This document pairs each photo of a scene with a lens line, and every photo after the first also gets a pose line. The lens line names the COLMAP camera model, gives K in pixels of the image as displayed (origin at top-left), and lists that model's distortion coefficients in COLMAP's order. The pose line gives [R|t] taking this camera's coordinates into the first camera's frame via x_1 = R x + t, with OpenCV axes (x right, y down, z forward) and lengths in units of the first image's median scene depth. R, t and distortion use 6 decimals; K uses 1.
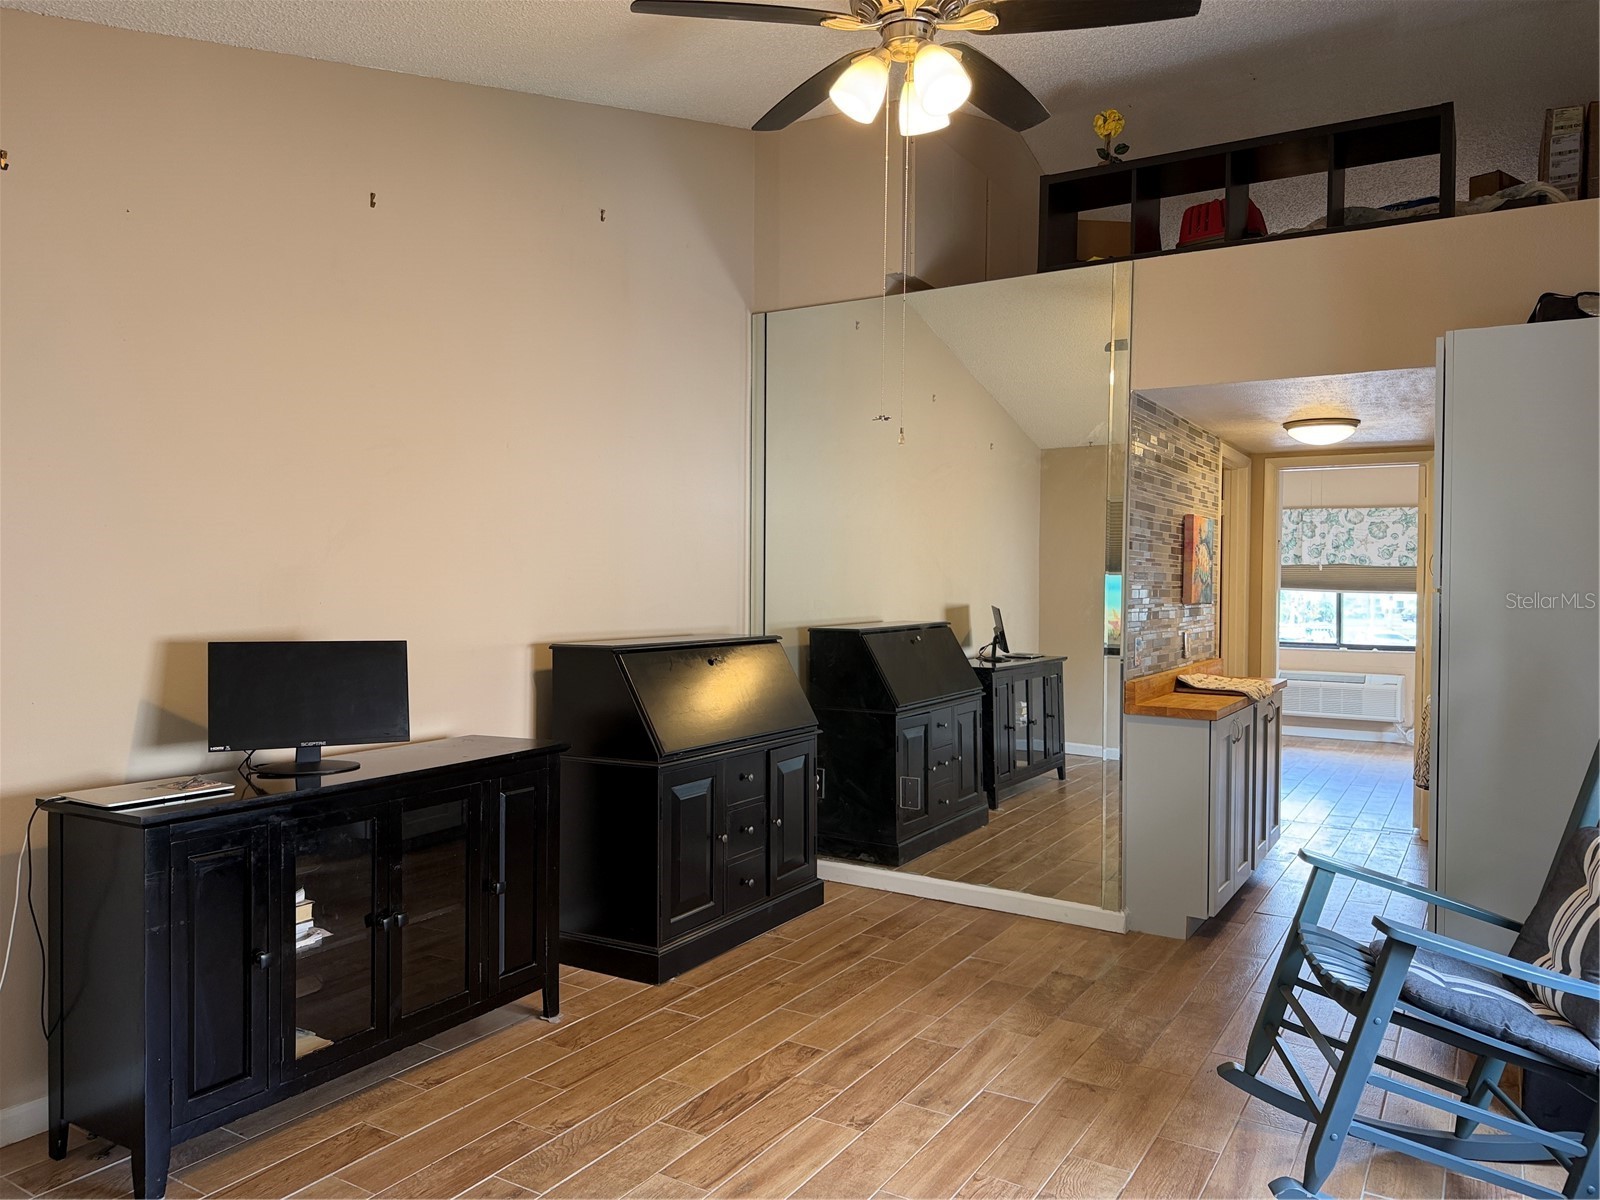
lens RADIAL K [[1128.7, 0, 807.0], [0, 1128.7, 593.8], [0, 0, 1]] dist [0.091720, -0.131696]
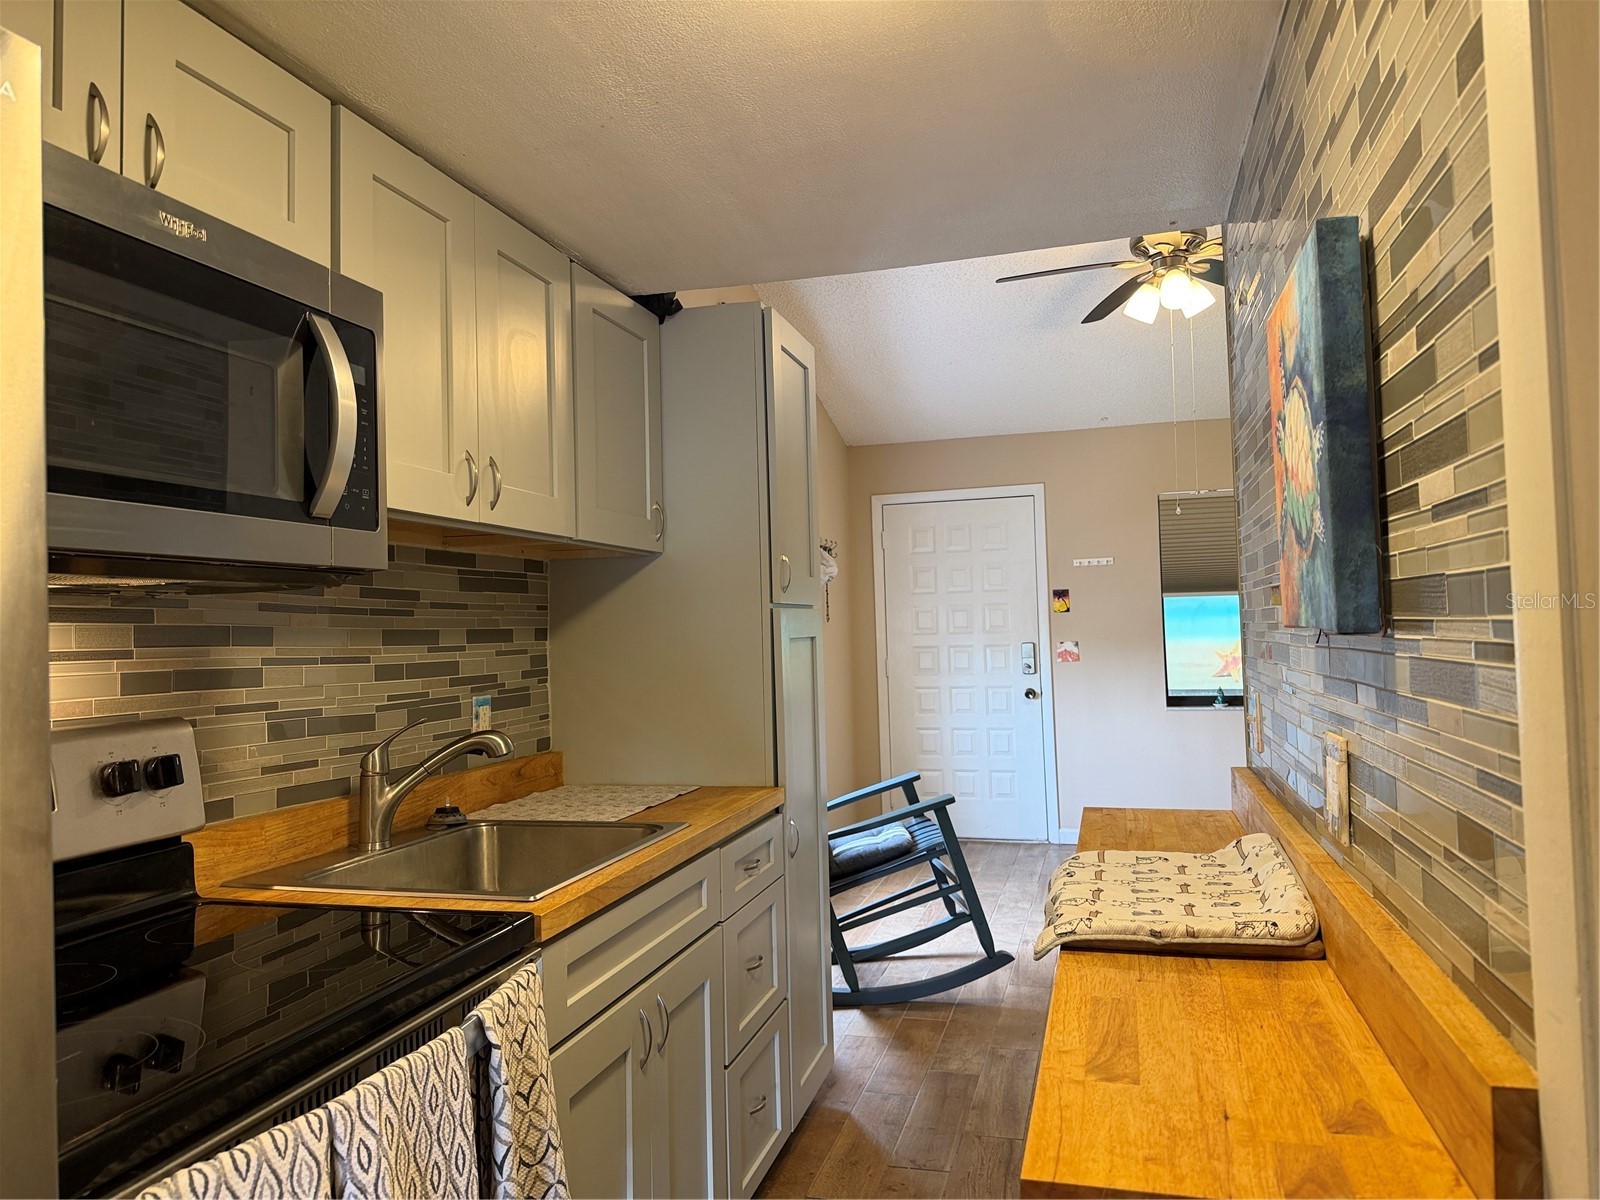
lens RADIAL K [[1128.7, 0, 807.0], [0, 1128.7, 593.8], [0, 0, 1]] dist [0.091720, -0.131696]
pose [[-0.961902, 0.009130, -0.273243, 0.623814], [0.016410, 0.999568, -0.024370, 0.005961], [0.272903, -0.027925, -0.961636, 1.457842]]
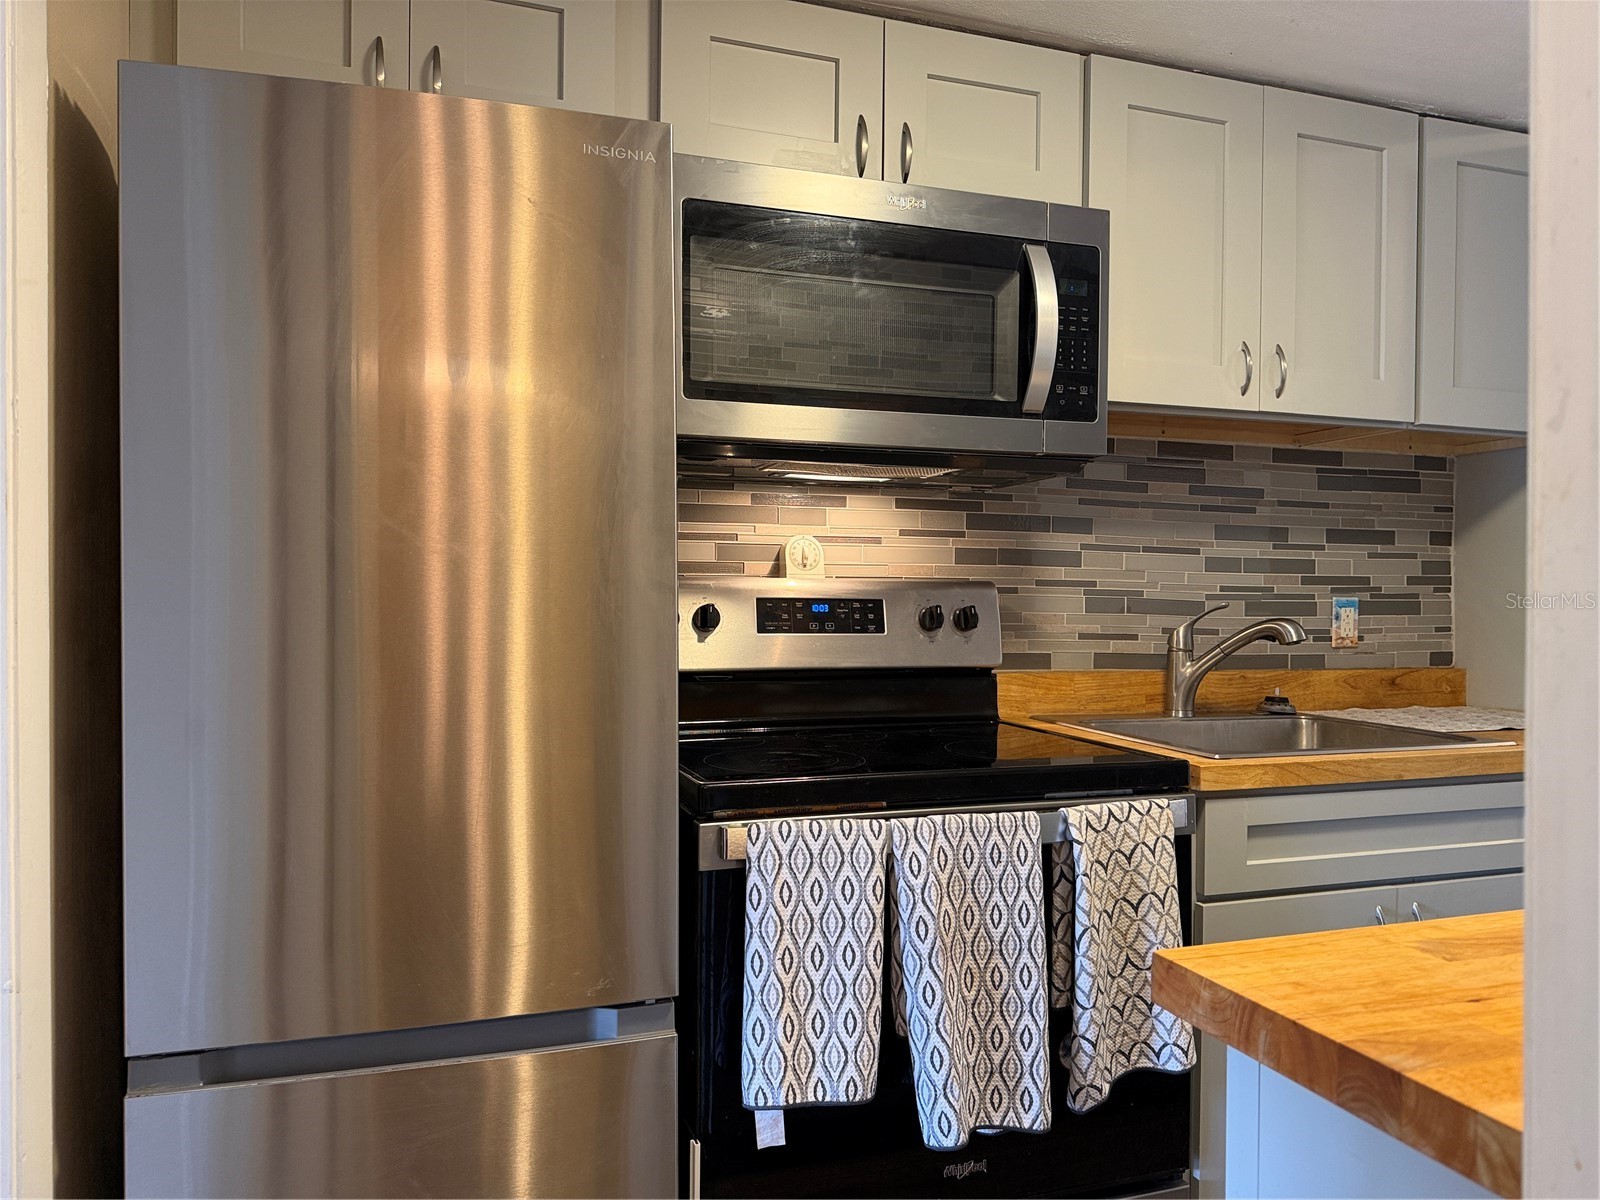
lens RADIAL K [[1114.2, 0, 790.3], [0, 1114.2, 604.1], [0, 0, 1]] dist [0.149582, -0.256160]
pose [[-0.767312, -0.016467, 0.641062, 0.471431], [-0.005118, 0.999796, 0.019555, 0.035424], [-0.641253, 0.011723, -0.767240, 1.466779]]
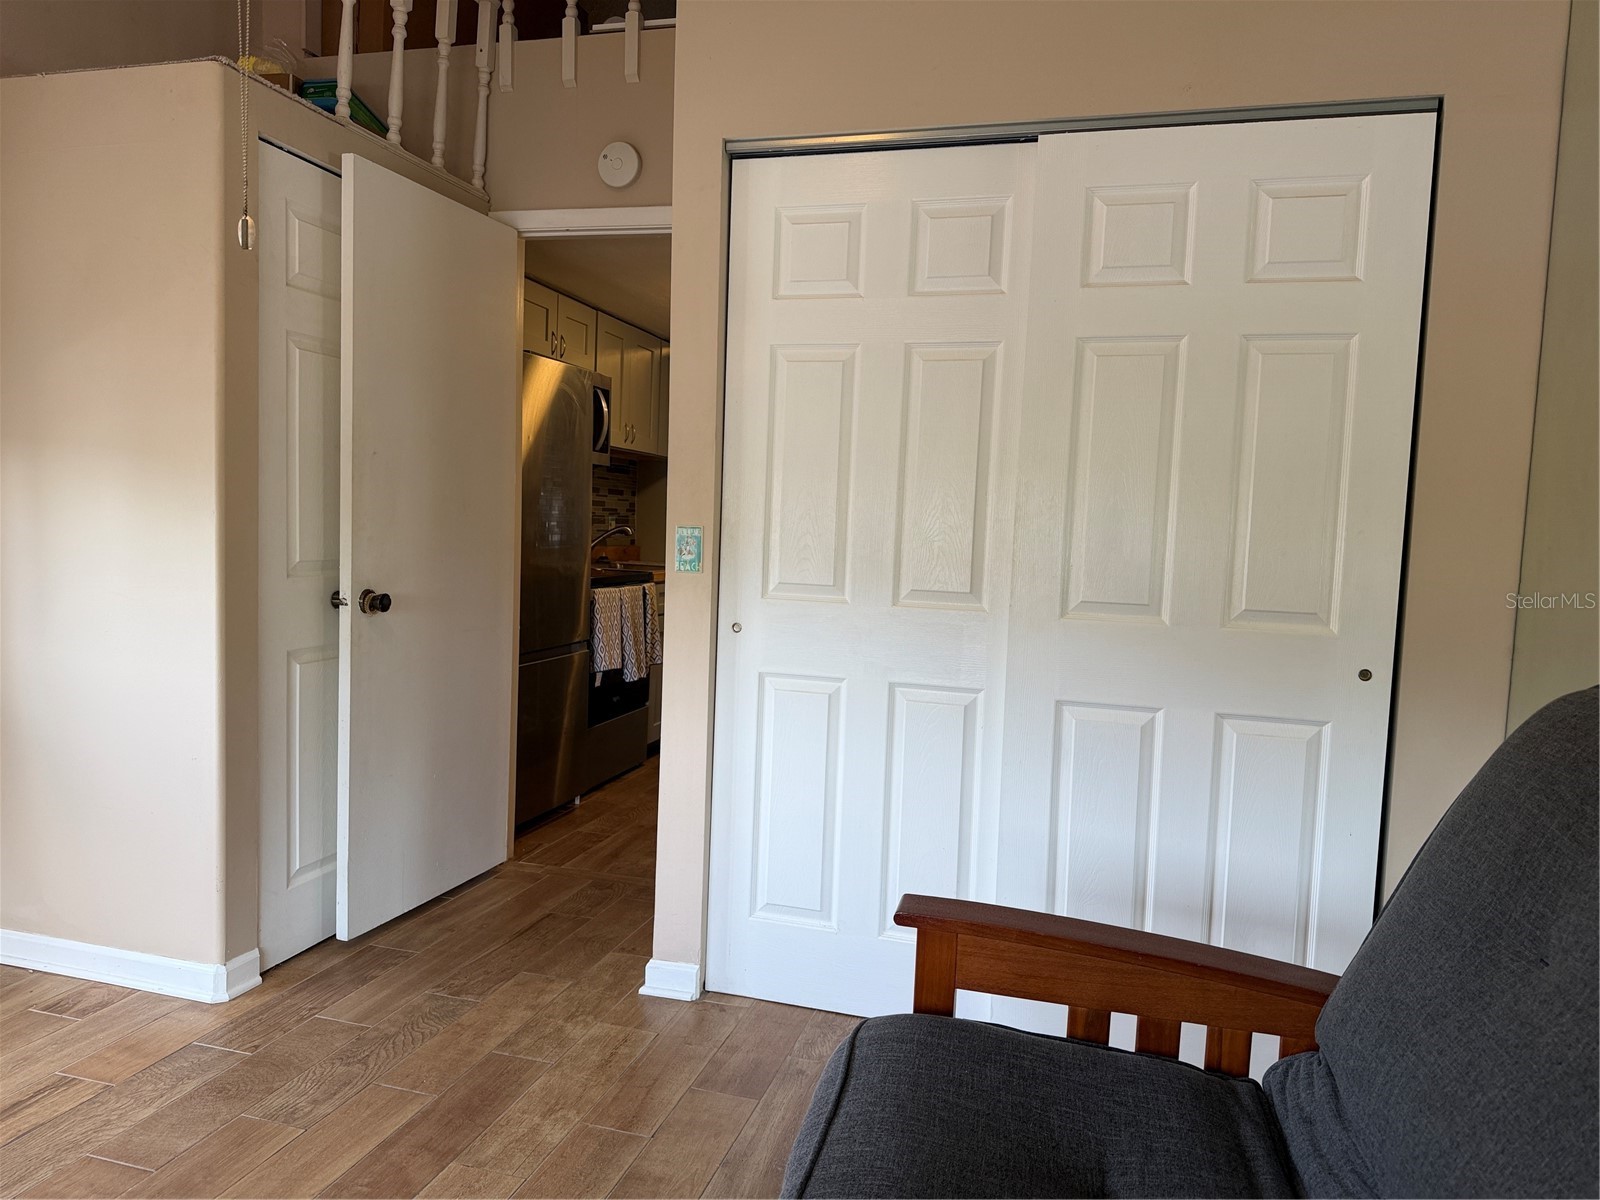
lens RADIAL K [[1123.0, 0, 798.7], [0, 1123.0, 600.9], [0, 0, 1]] dist [0.010441, -0.003381]
pose [[-0.962270, -0.029780, -0.270460, 0.776698], [-0.052461, 0.995648, 0.077020, 0.026181], [0.266990, 0.088303, -0.959645, 2.253726]]
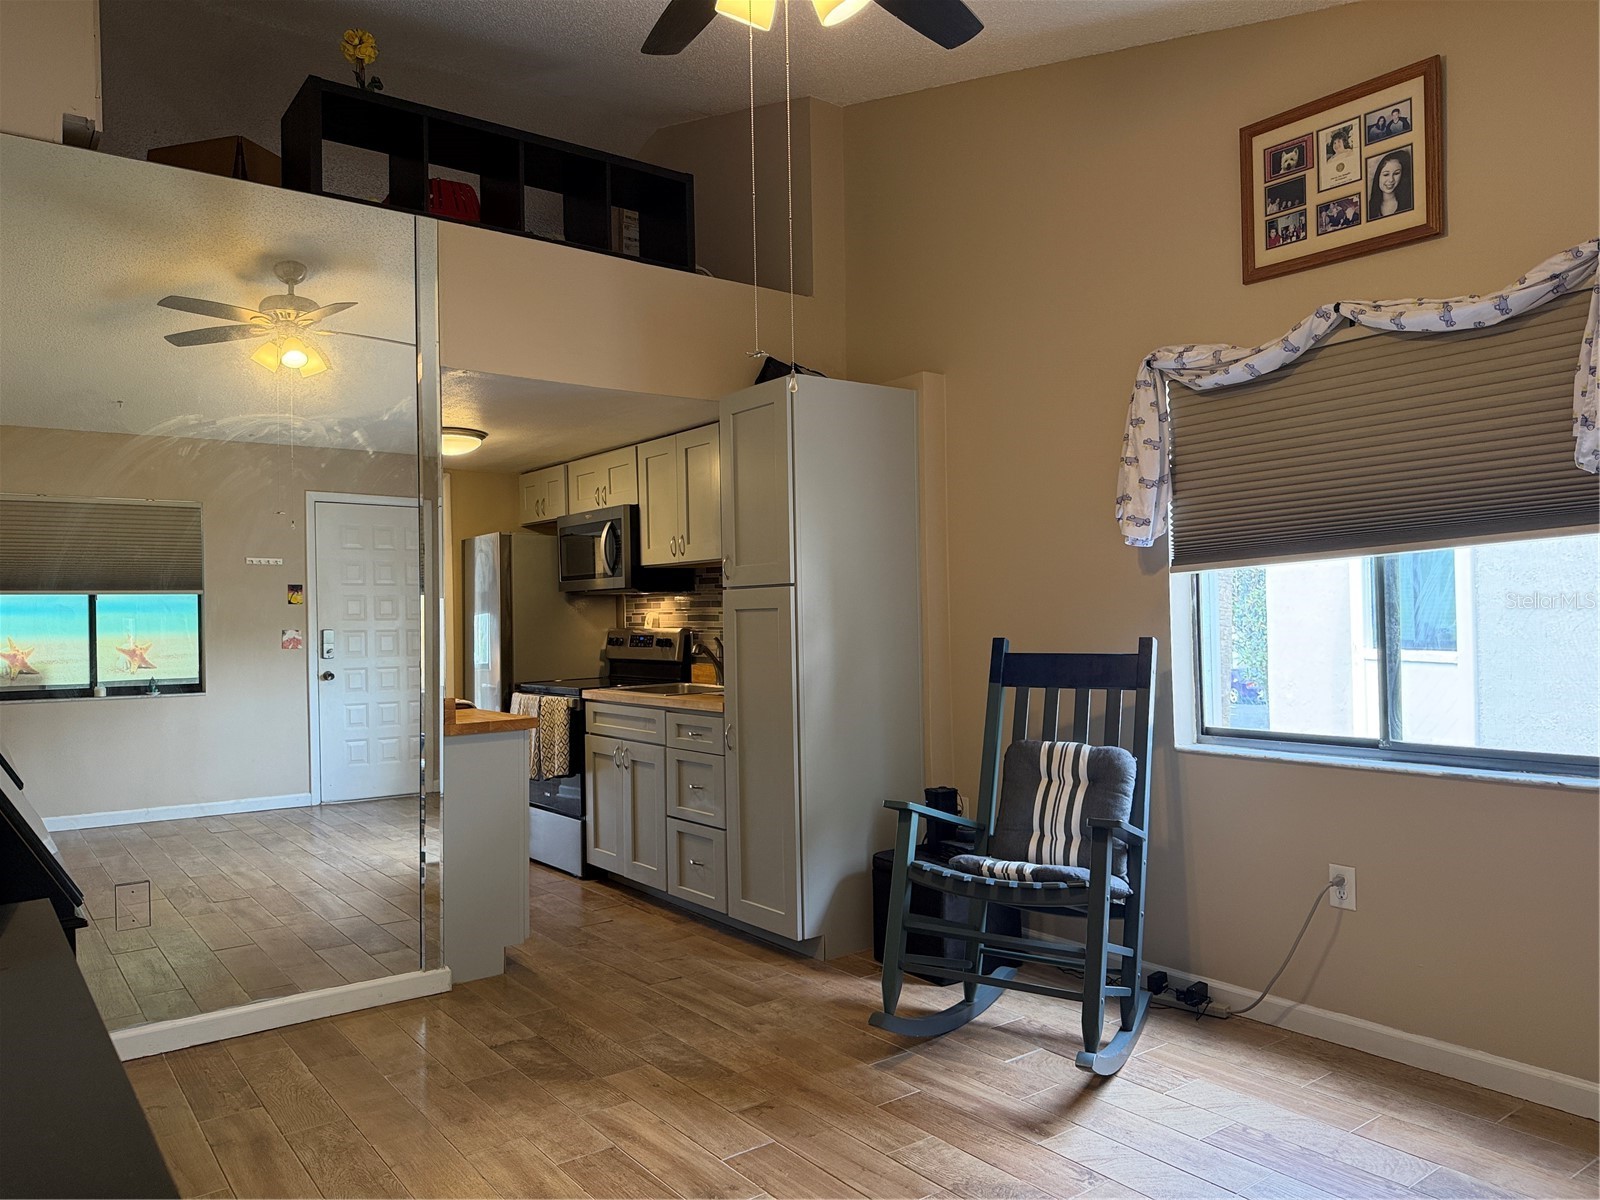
lens RADIAL K [[1123.0, 0, 798.7], [0, 1123.0, 600.9], [0, 0, 1]] dist [0.010441, -0.003381]
pose [[0.379128, -0.005698, 0.925327, -0.409165], [0.033521, 0.999409, -0.007580, 0.017563], [-0.924737, 0.033892, 0.379095, 0.420851]]
